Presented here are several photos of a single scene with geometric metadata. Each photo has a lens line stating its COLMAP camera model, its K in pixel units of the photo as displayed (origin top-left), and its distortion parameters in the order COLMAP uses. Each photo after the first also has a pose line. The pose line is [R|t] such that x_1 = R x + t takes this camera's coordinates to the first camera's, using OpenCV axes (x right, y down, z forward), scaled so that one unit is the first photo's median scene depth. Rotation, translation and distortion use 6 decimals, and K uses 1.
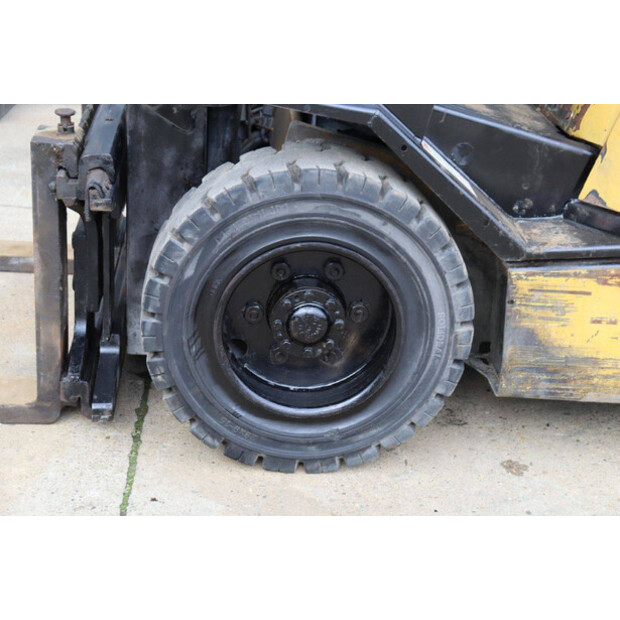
lens RADIAL K [[1128.4, 0, 316.2], [0, 1128.4, 310.6], [0, 0, 1]] dist [0.261575, 0.000000]
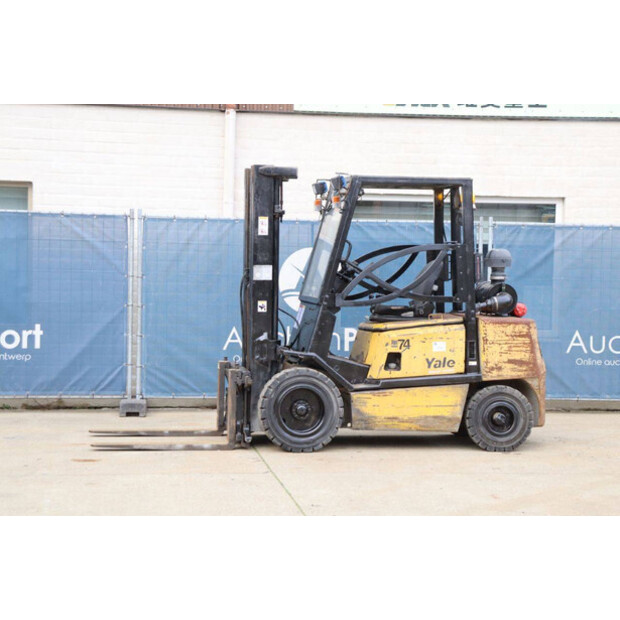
lens RADIAL K [[1456.8, 0, 309.8], [0, 1456.8, 314.3], [0, 0, 1]] dist [0.439555, 0.000000]
pose [[0.994082, -0.062330, 0.088967, -0.409508], [0.090029, 0.931026, -0.353675, 1.497517], [-0.060787, 0.359592, 0.931128, -3.842985]]
